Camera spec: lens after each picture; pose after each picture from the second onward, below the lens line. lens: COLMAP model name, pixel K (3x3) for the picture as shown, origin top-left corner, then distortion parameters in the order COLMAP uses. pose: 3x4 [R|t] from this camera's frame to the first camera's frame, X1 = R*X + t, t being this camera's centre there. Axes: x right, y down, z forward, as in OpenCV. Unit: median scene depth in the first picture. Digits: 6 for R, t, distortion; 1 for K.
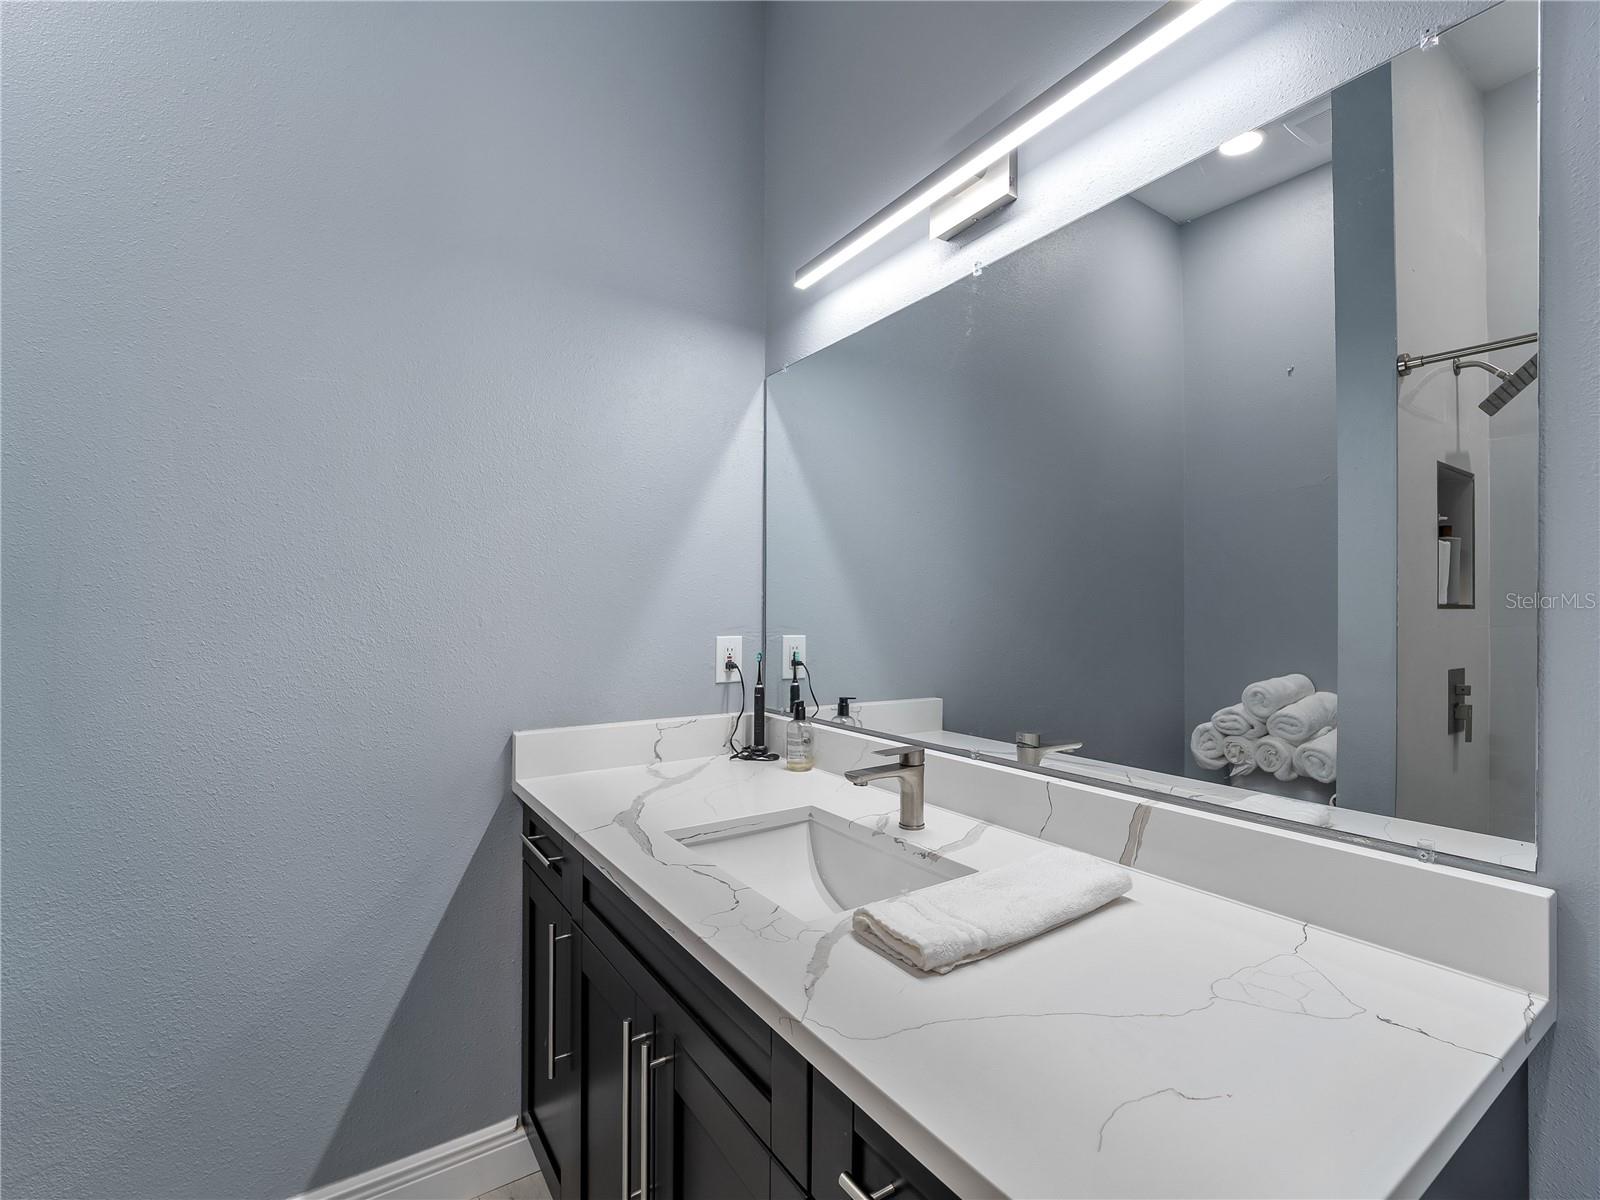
lens RADIAL K [[730.2, 0, 803.0], [0, 730.2, 608.2], [0, 0, 1]] dist [-0.002099, -0.000389]
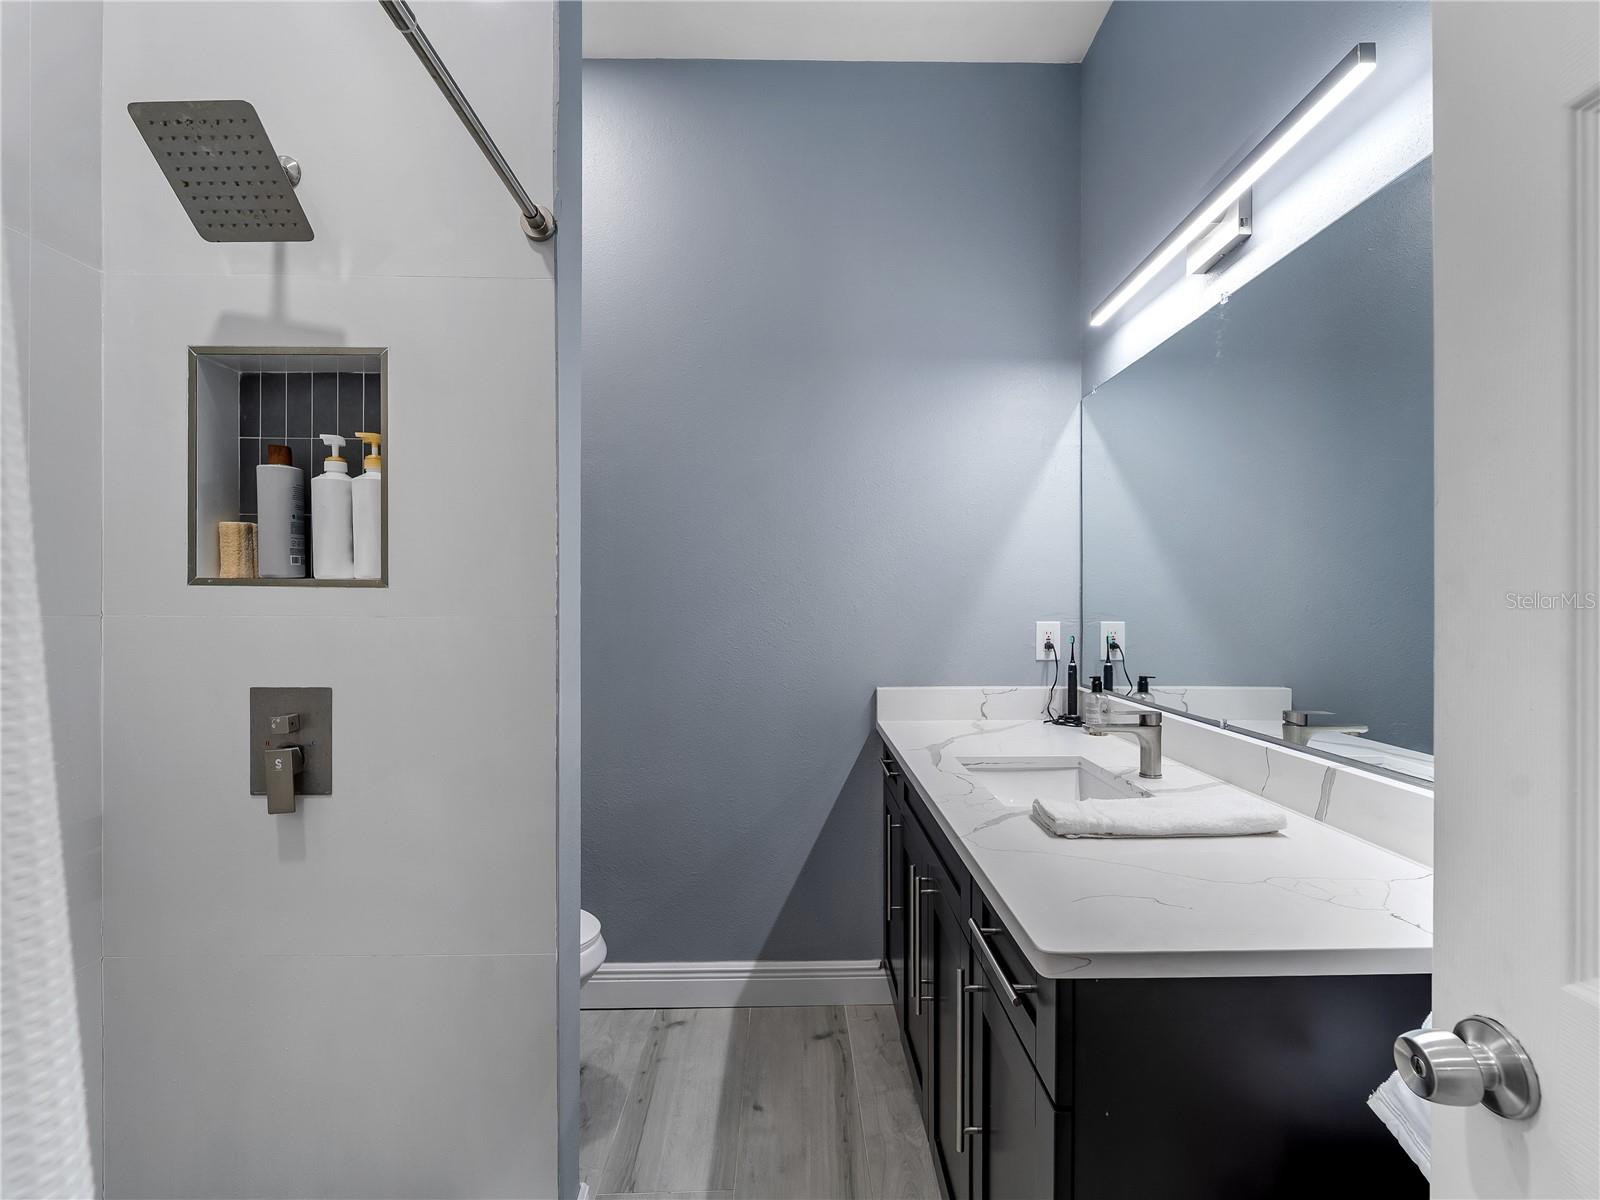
lens RADIAL K [[739.0, 0, 795.9], [0, 739.0, 597.1], [0, 0, 1]] dist [0.000608, -0.000282]
pose [[0.831616, -0.009283, -0.555273, 0.273898], [0.007483, 0.999957, -0.005510, 0.002312], [0.555301, 0.000427, 0.831650, -0.280648]]
